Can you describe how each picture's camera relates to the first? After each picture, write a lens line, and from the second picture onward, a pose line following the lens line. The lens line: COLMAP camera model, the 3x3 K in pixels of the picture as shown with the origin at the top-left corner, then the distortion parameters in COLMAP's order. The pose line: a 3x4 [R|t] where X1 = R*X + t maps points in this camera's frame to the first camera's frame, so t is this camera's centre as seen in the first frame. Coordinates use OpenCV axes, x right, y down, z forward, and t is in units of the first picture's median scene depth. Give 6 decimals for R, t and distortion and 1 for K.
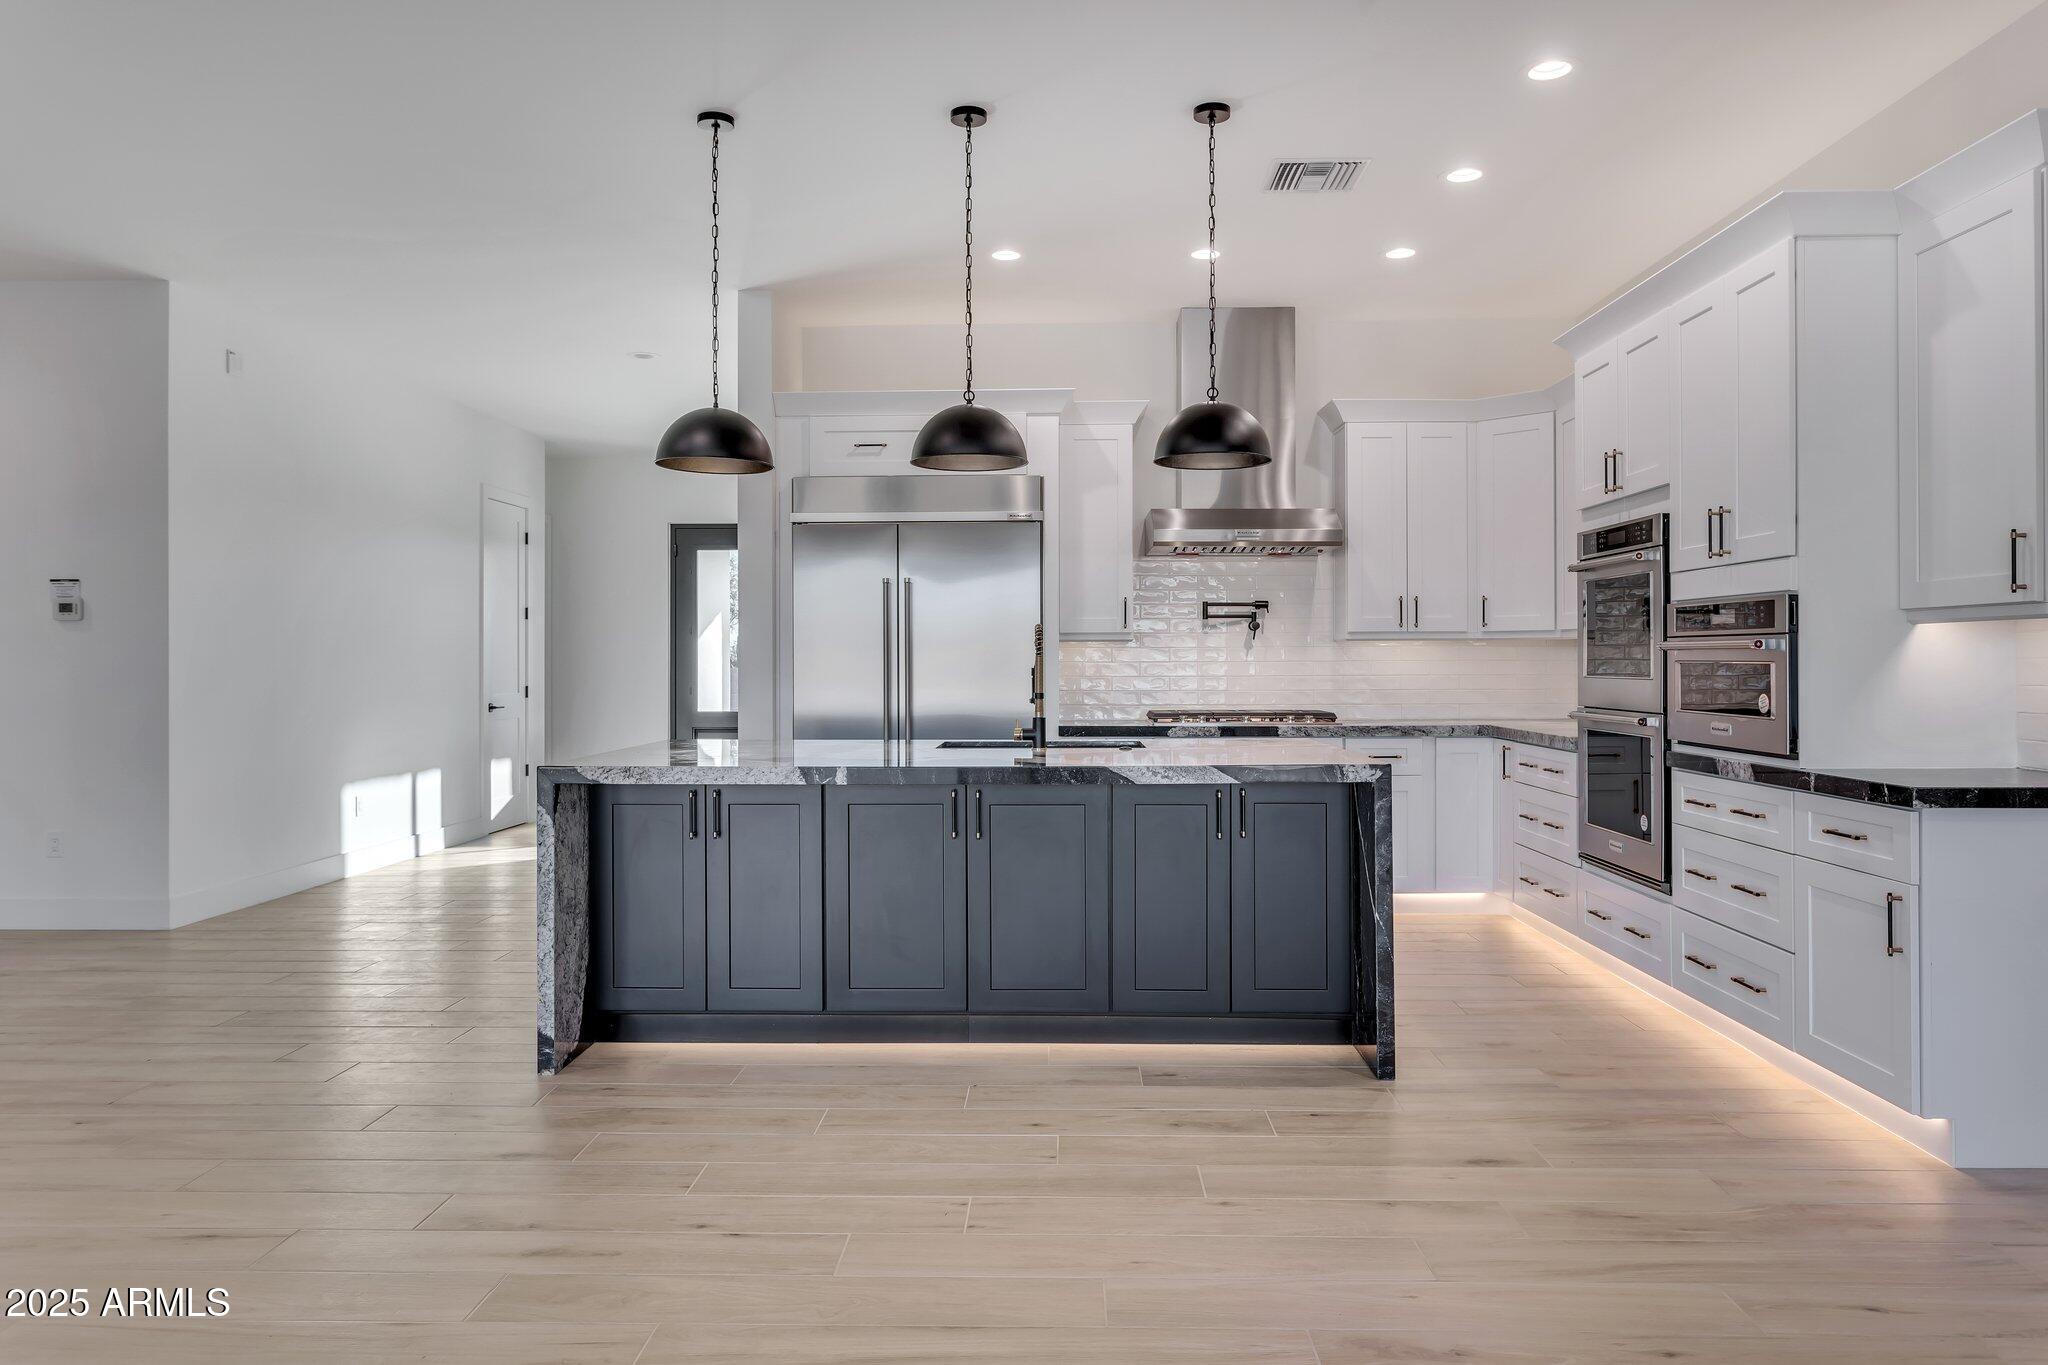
lens RADIAL K [[1343.1, 0, 1025.0], [0, 1343.1, 658.3], [0, 0, 1]] dist [-0.004642, -0.001080]
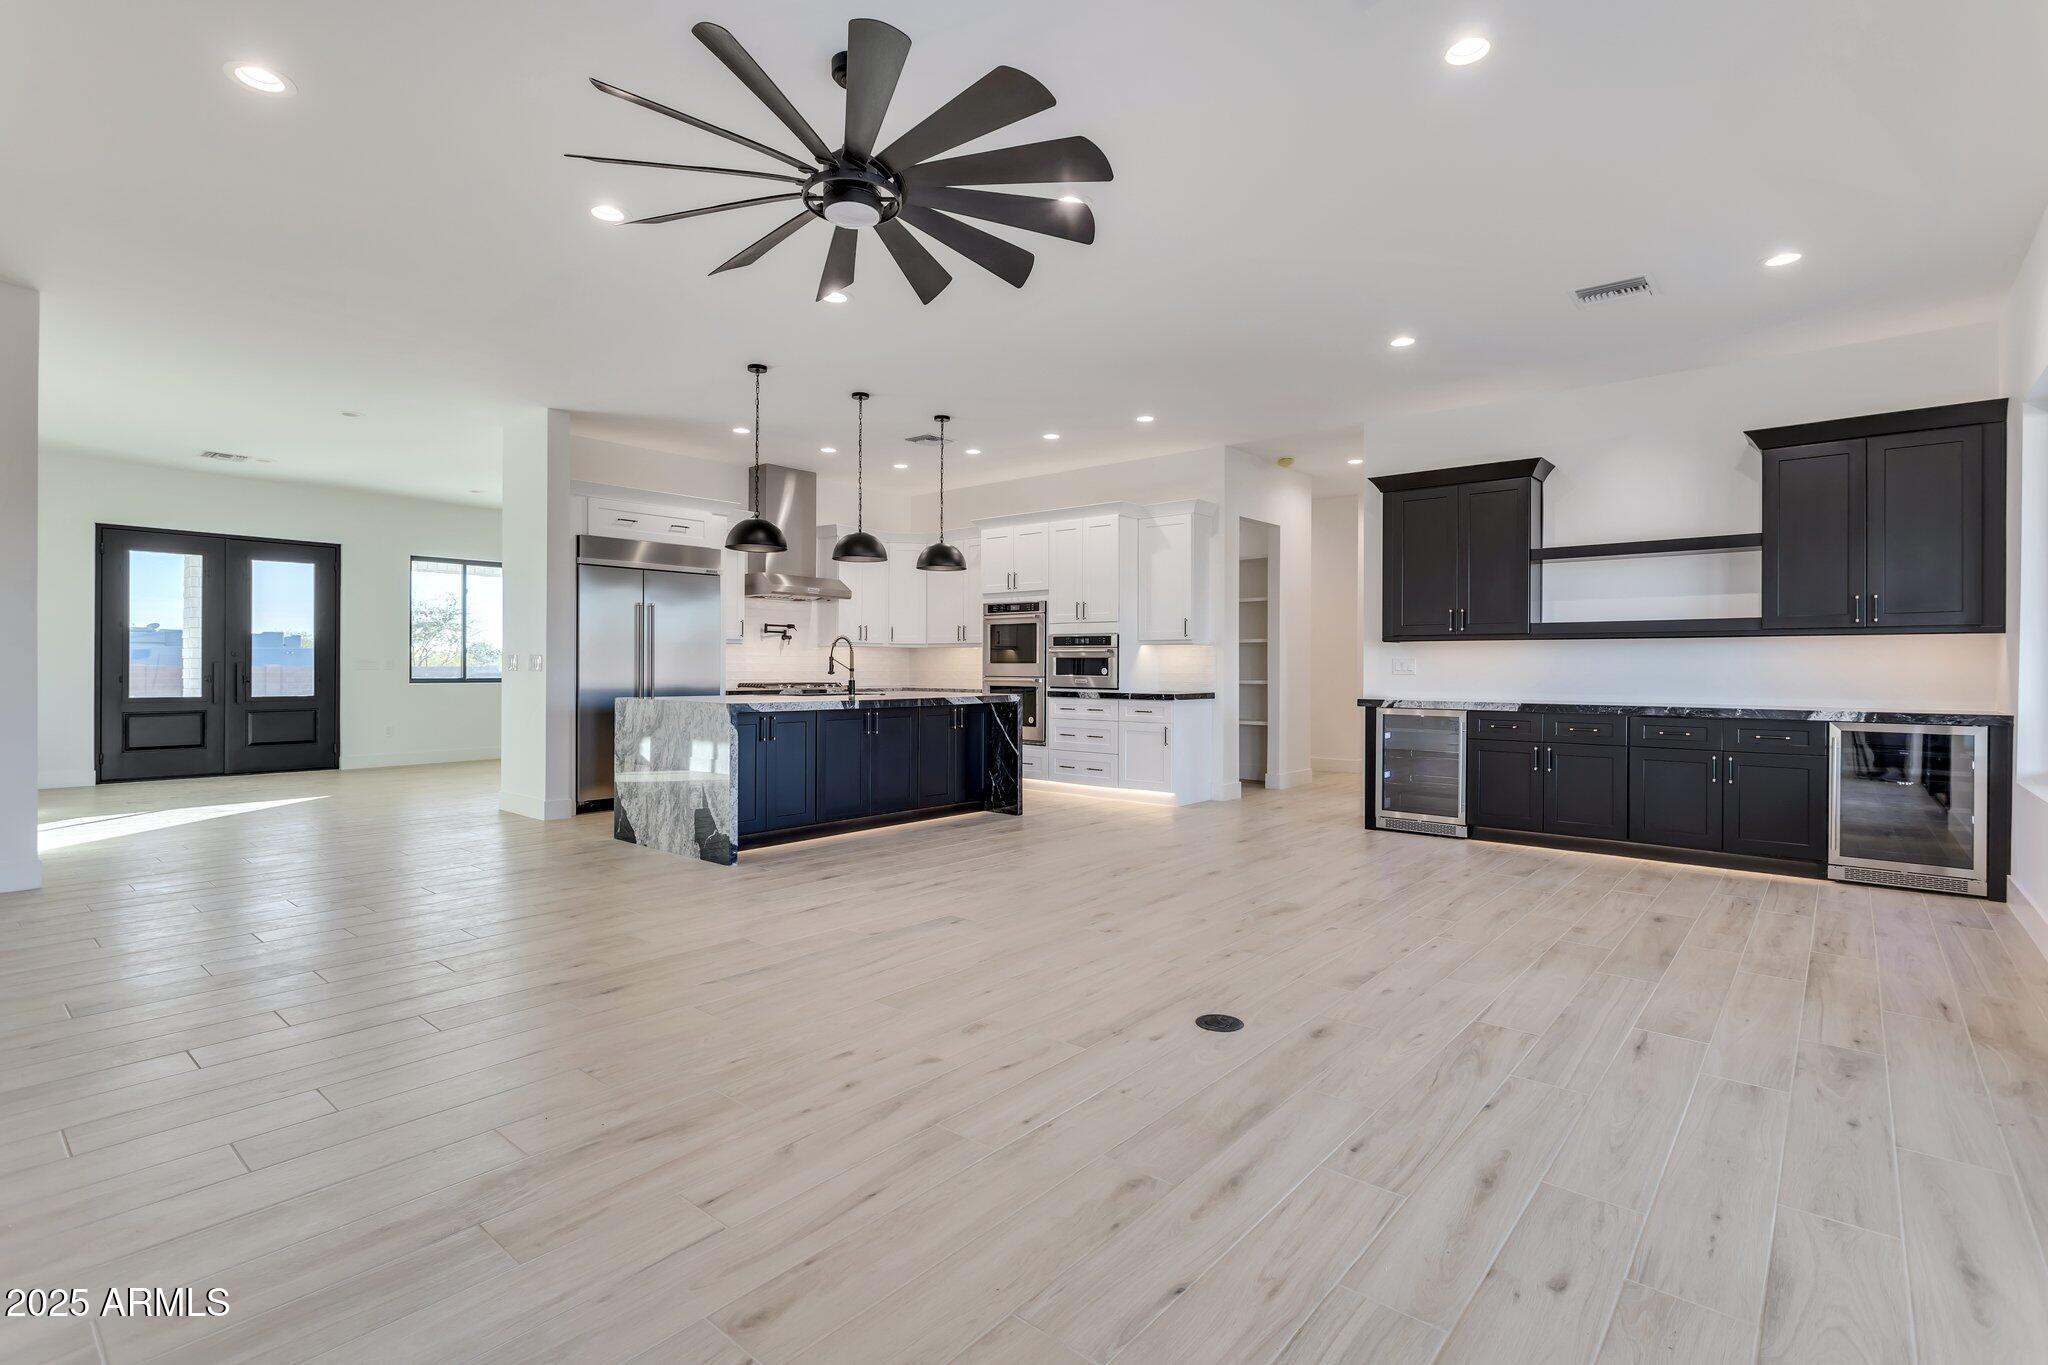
lens RADIAL K [[965.9, 0, 1033.4], [0, 965.9, 667.1], [0, 0, 1]] dist [0.000203, -0.000933]
pose [[0.620390, 0.005075, 0.784277, -1.019042], [-0.007364, 0.999973, -0.000645, 0.023339], [-0.784259, -0.005376, 0.620411, -0.154931]]
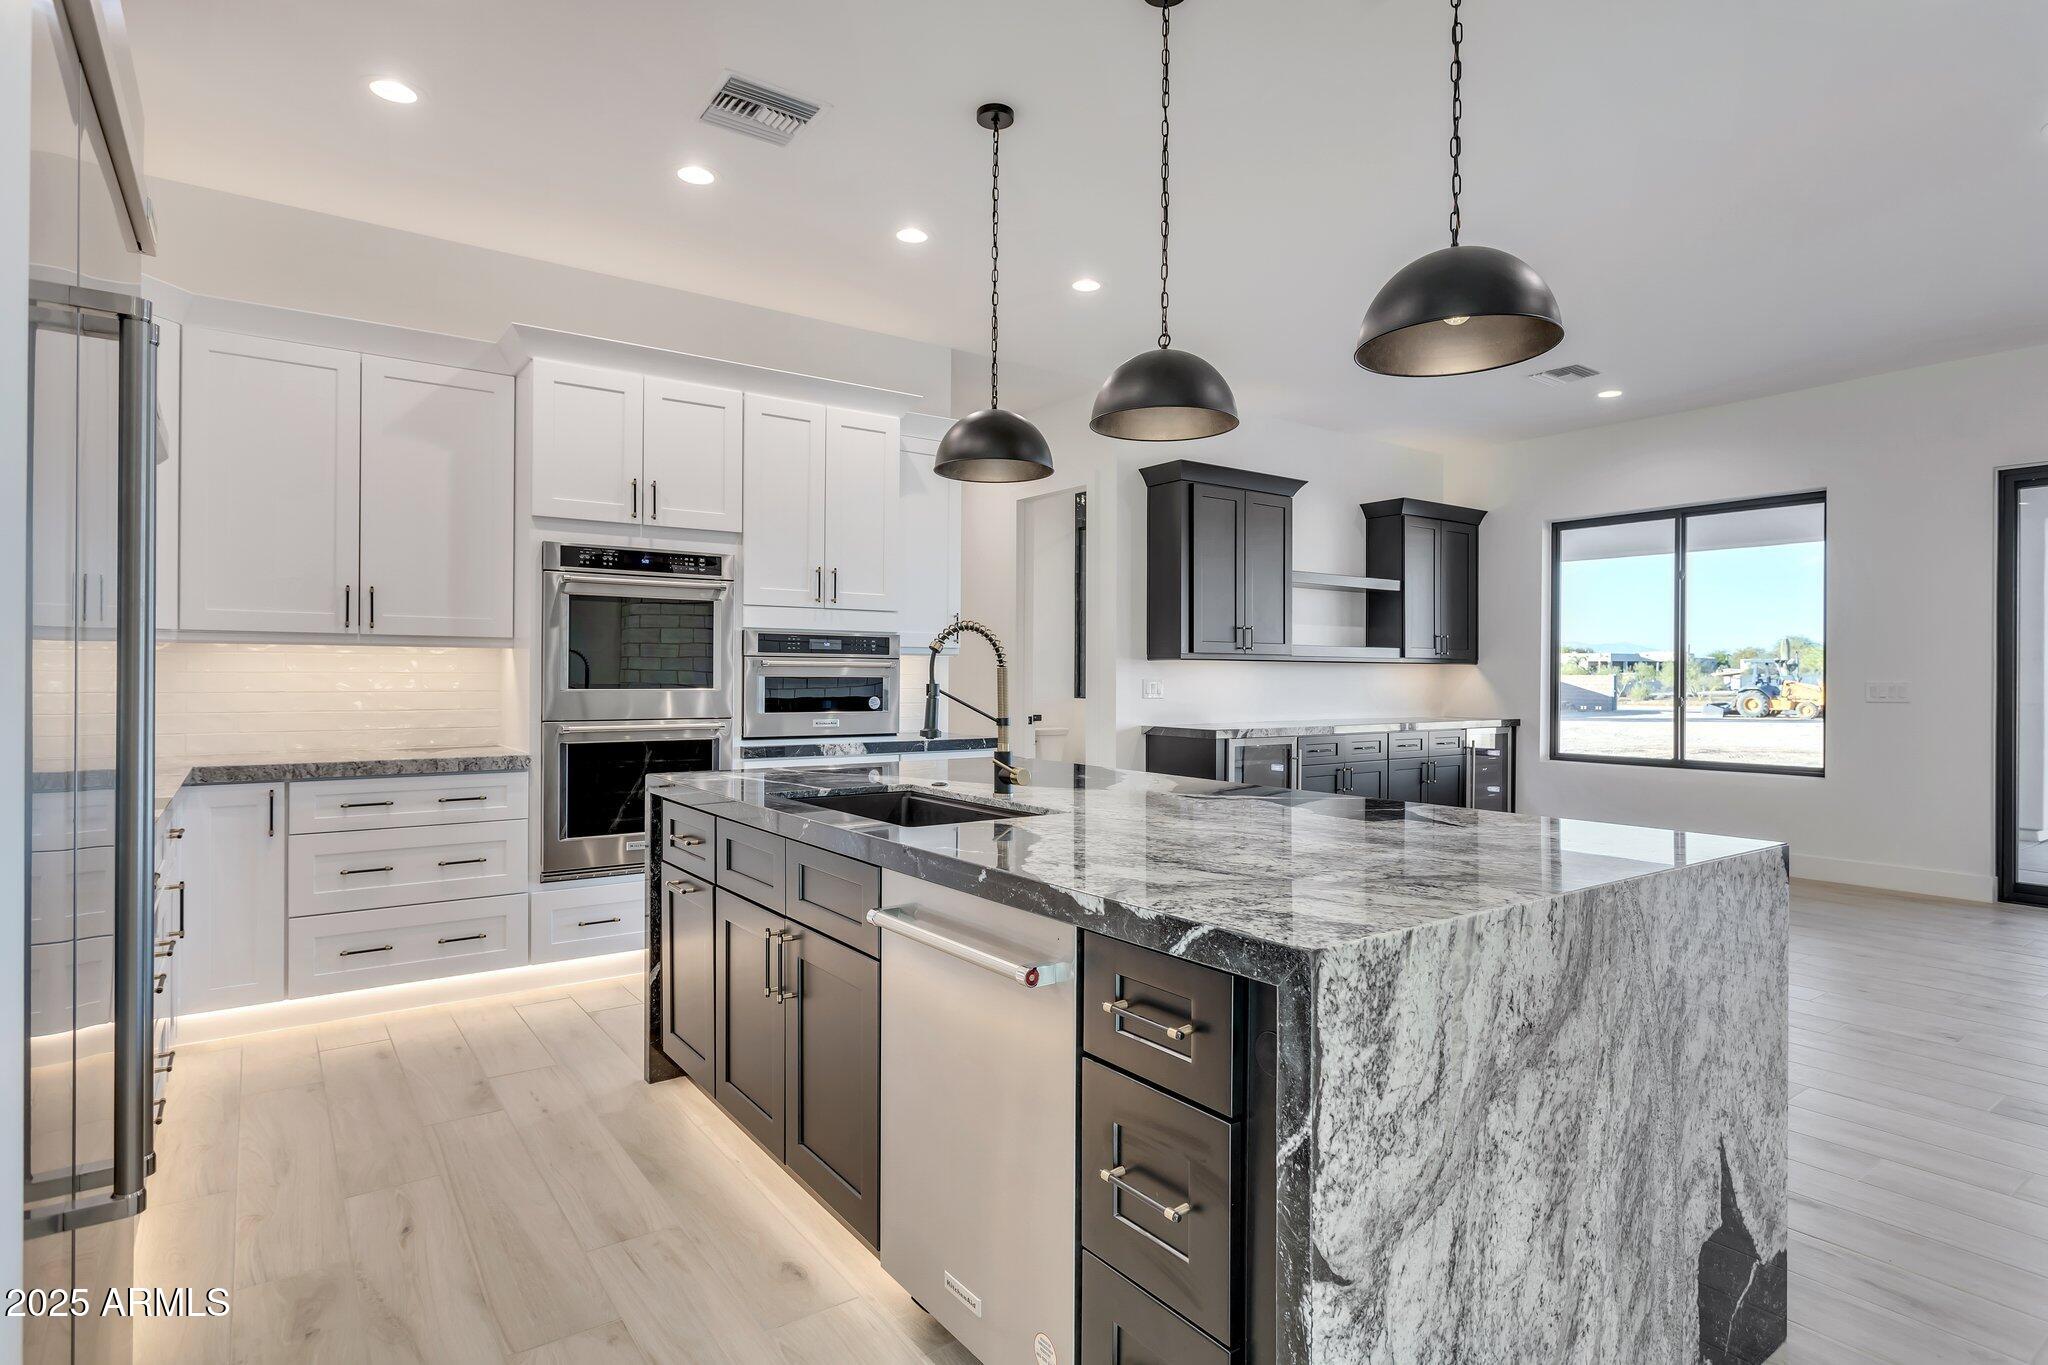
lens RADIAL K [[1065.8, 0, 1024.0], [0, 1065.8, 682.5], [0, 0, 1]] dist [-0.001185, -0.000531]
pose [[-0.604415, 0.002683, 0.796665, -0.464505], [-0.000091, 0.999994, -0.003436, 0.012461], [-0.796670, -0.002149, -0.604411, 1.378390]]
